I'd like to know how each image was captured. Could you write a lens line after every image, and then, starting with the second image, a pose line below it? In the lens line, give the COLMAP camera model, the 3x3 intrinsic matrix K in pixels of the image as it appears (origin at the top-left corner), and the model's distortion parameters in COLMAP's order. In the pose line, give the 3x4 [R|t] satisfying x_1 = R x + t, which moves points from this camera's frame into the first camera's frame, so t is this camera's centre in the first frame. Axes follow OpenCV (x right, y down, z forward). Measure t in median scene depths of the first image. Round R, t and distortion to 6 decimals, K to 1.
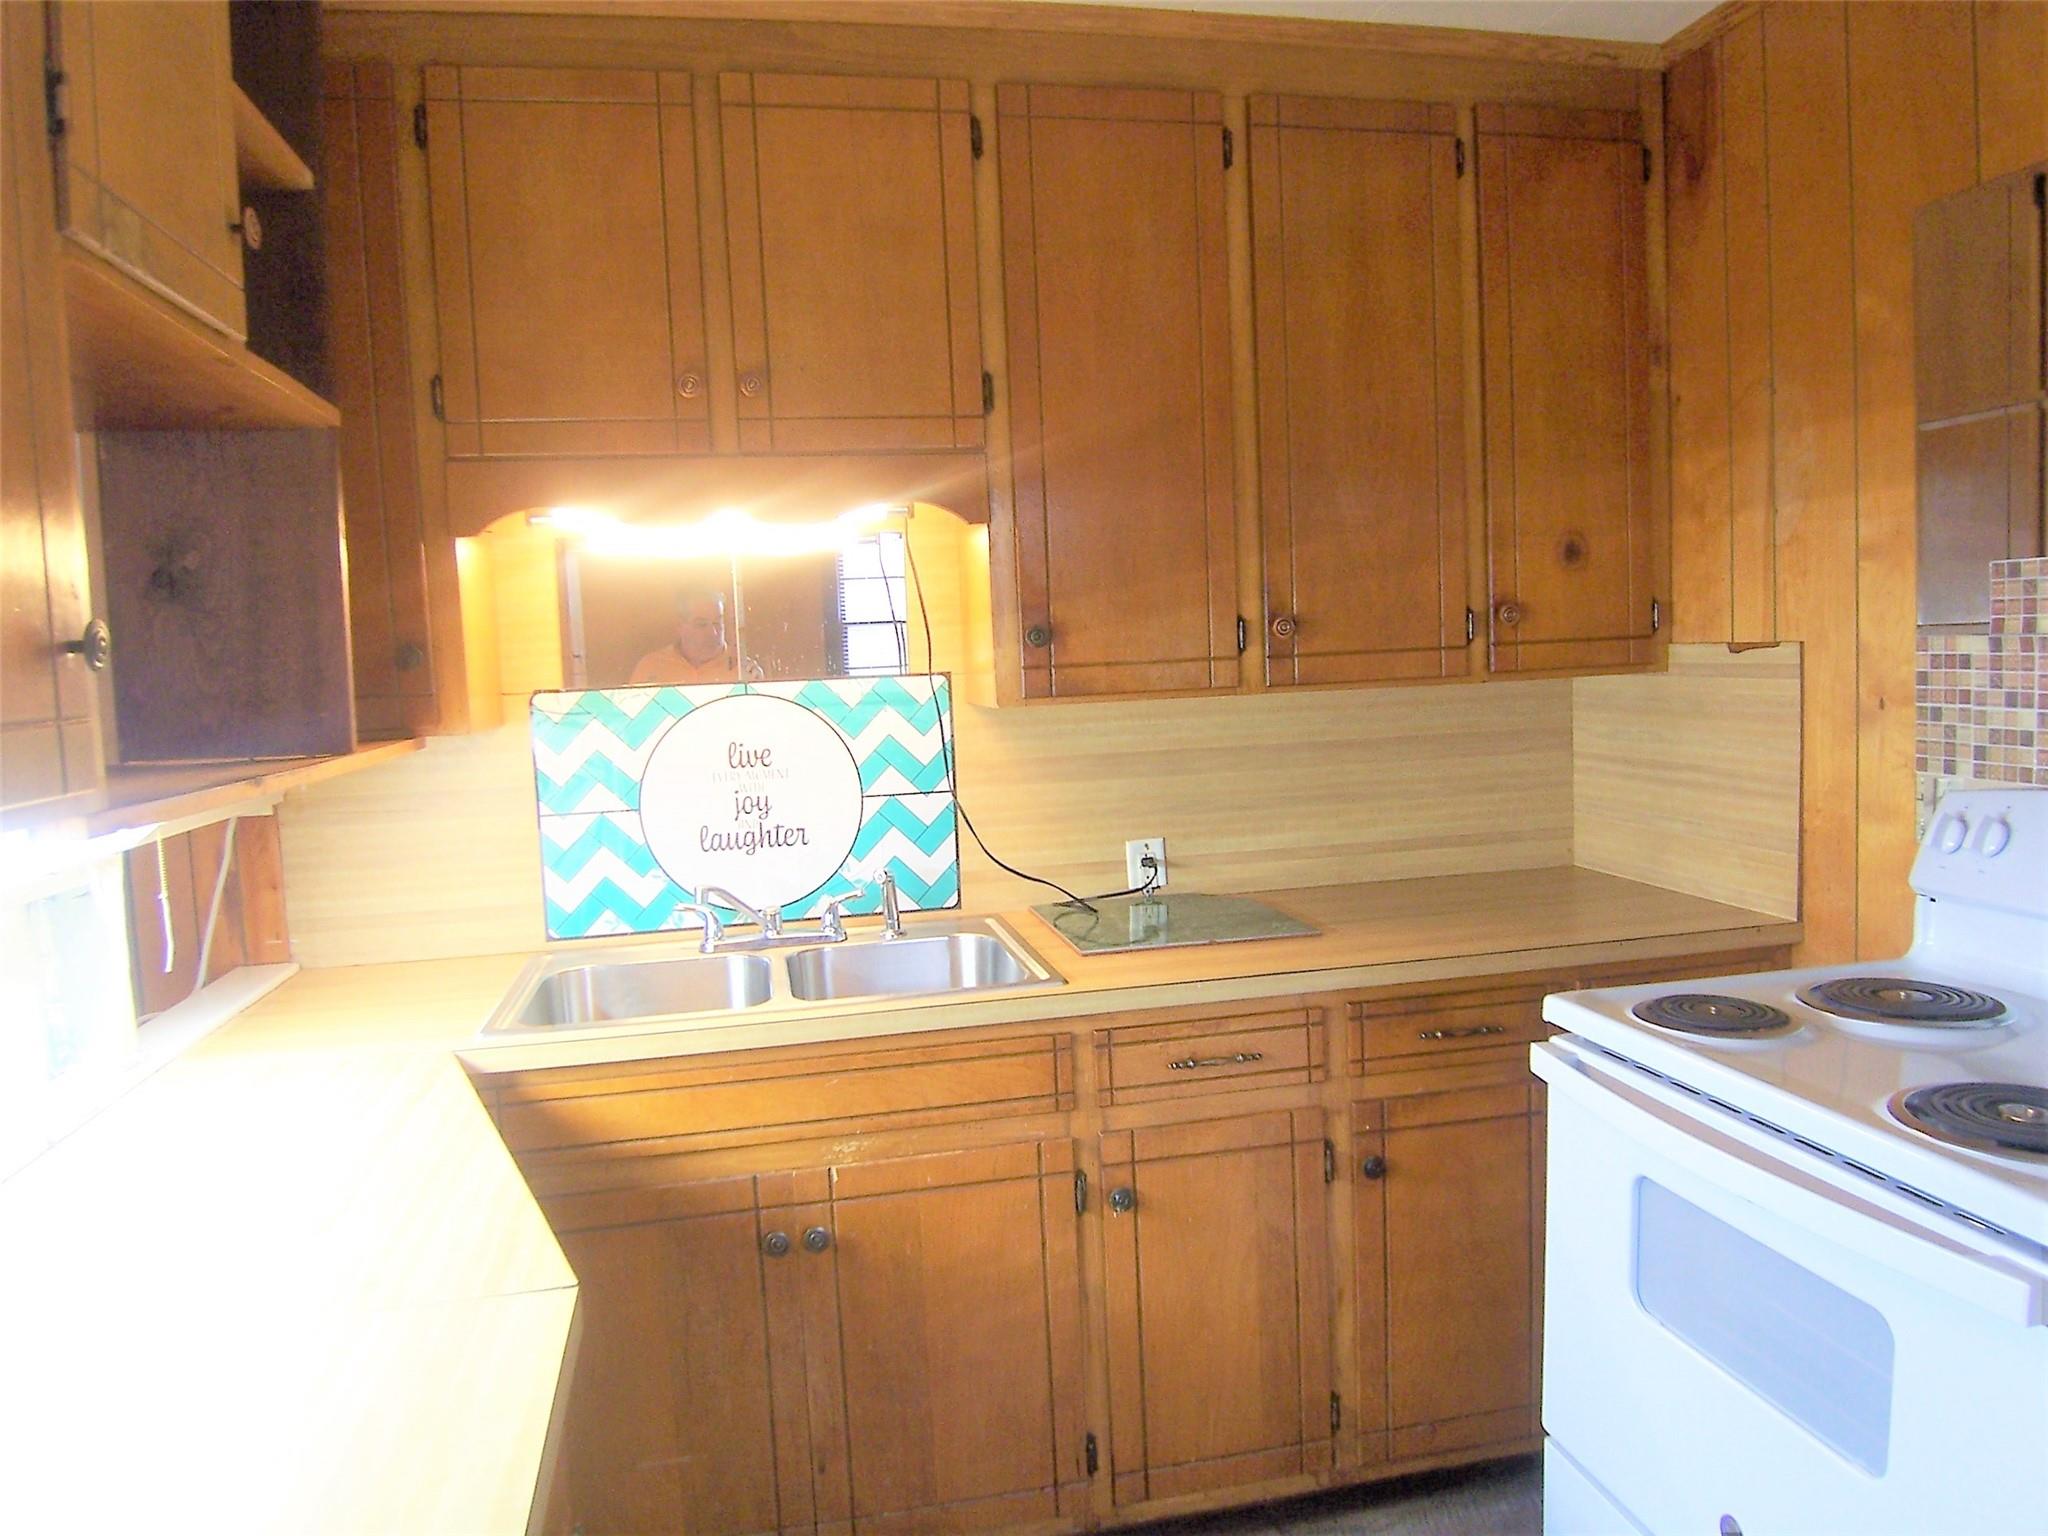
lens RADIAL K [[1386.9, 0, 1016.5], [0, 1386.9, 758.5], [0, 0, 1]] dist [-0.001352, -0.058859]
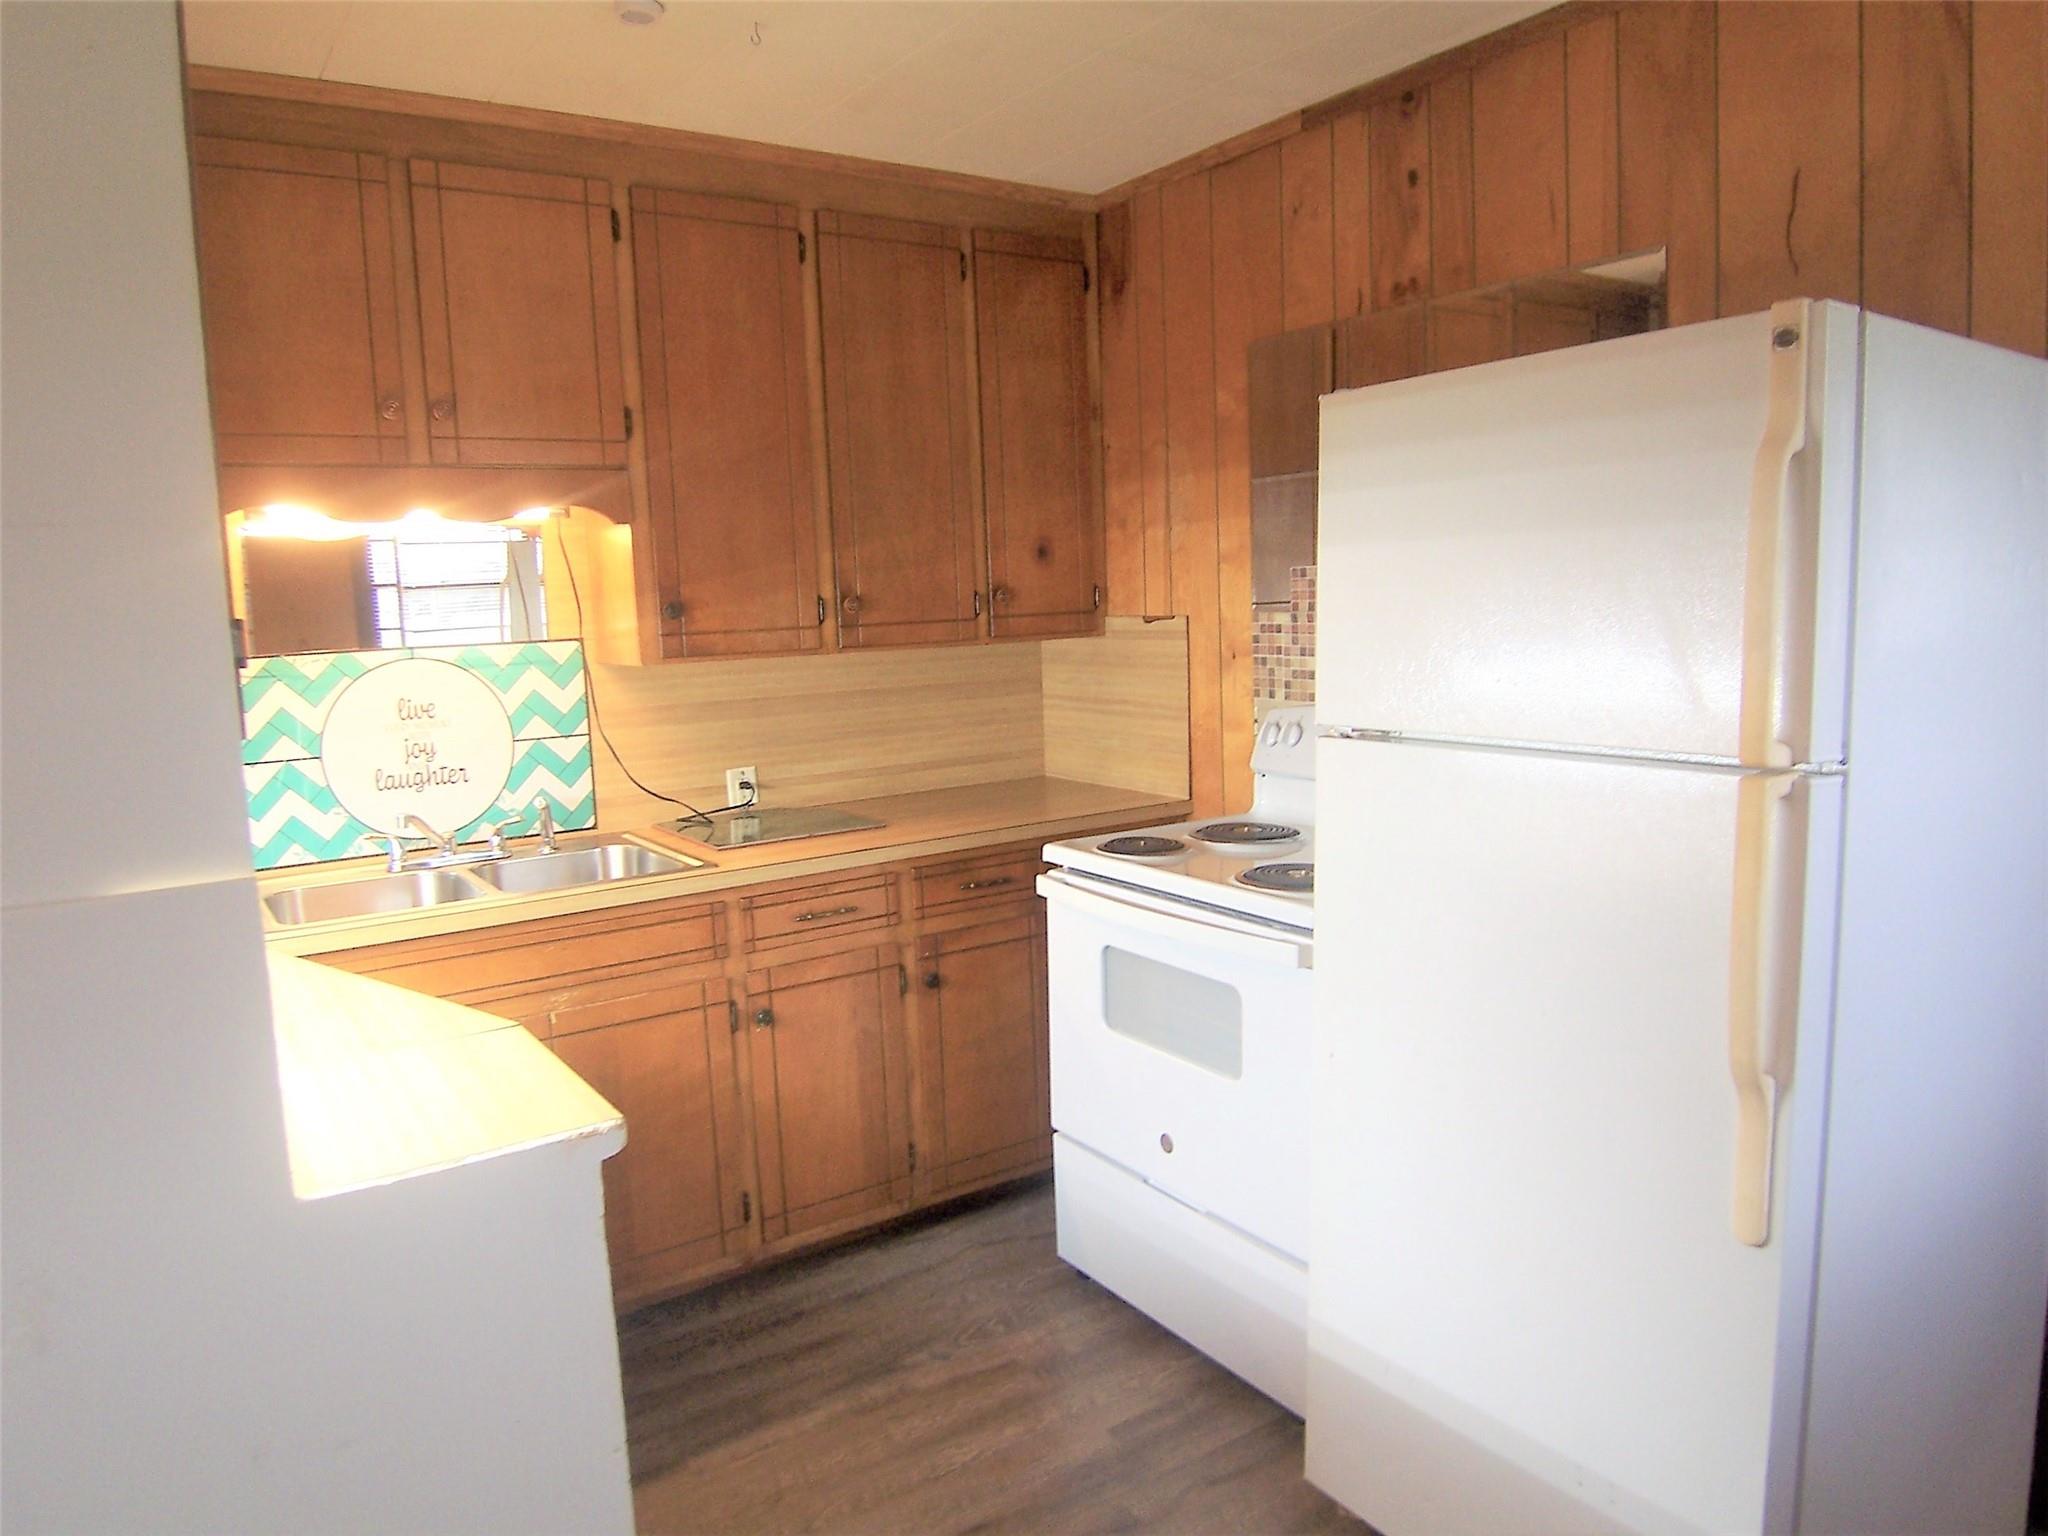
lens RADIAL K [[1386.9, 0, 1016.5], [0, 1386.9, 758.5], [0, 0, 1]] dist [-0.001352, -0.058859]
pose [[0.925739, -0.037611, 0.376287, -0.181888], [0.027477, 0.999102, 0.032263, 0.017644], [-0.377163, -0.019528, 0.925941, -0.340604]]
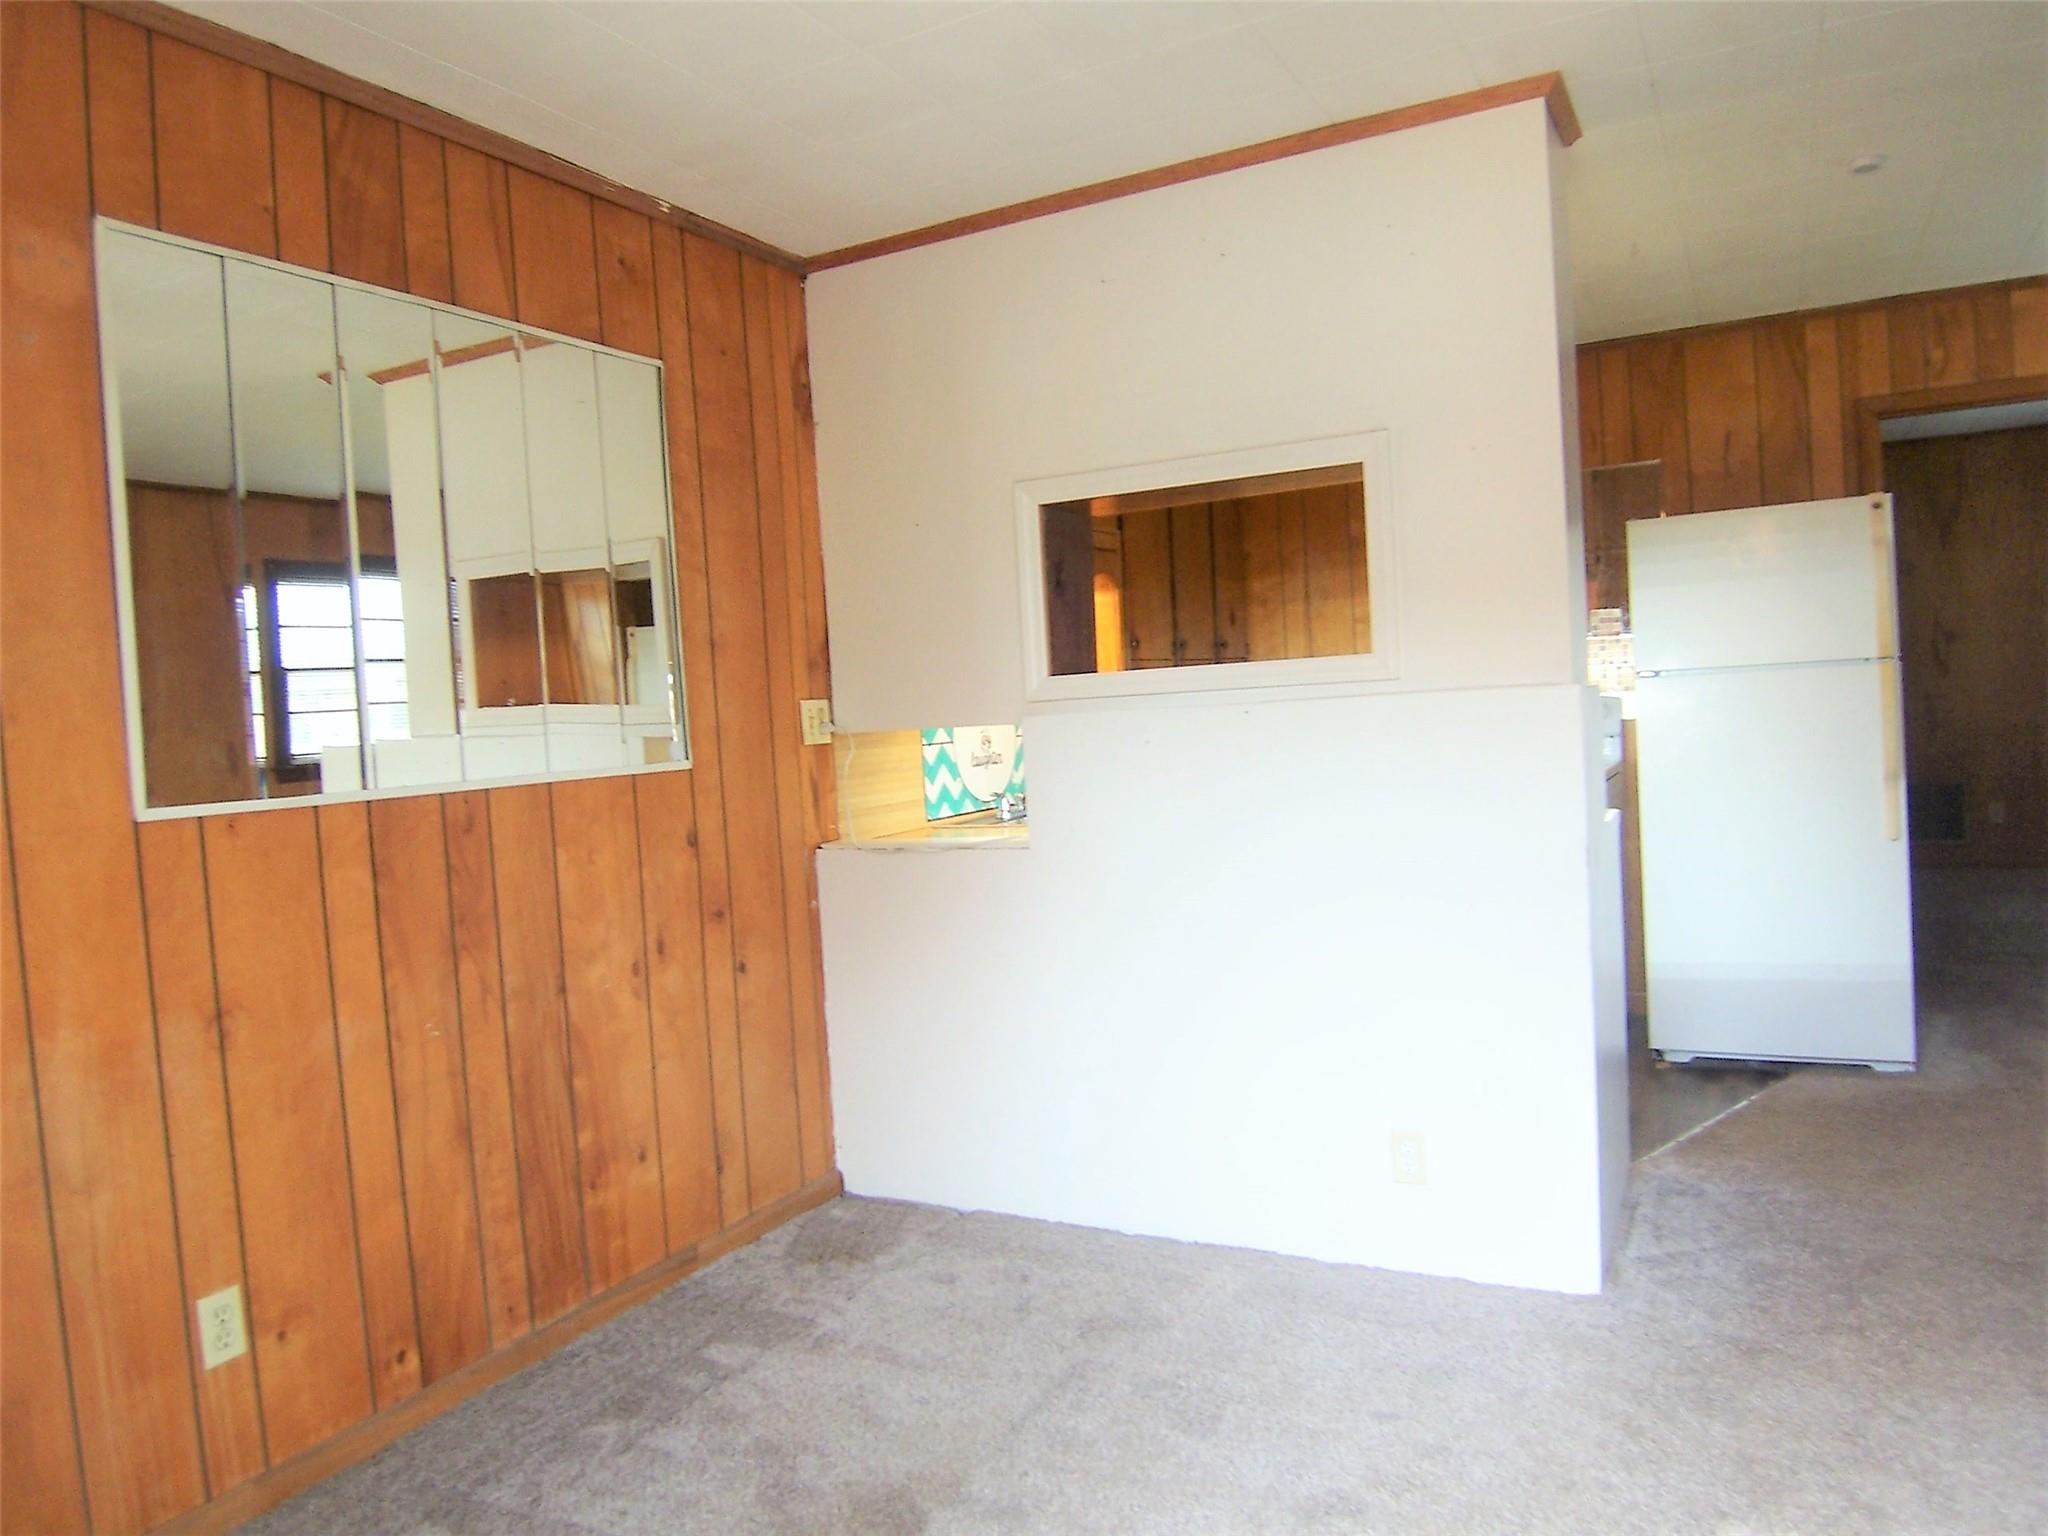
lens RADIAL K [[1386.9, 0, 1016.5], [0, 1386.9, 758.5], [0, 0, 1]] dist [-0.001352, -0.058859]
pose [[0.648804, -0.027054, 0.760475, -1.651464], [0.092179, 0.994803, -0.043252, 0.149762], [-0.755352, 0.098162, 0.647926, -0.164585]]
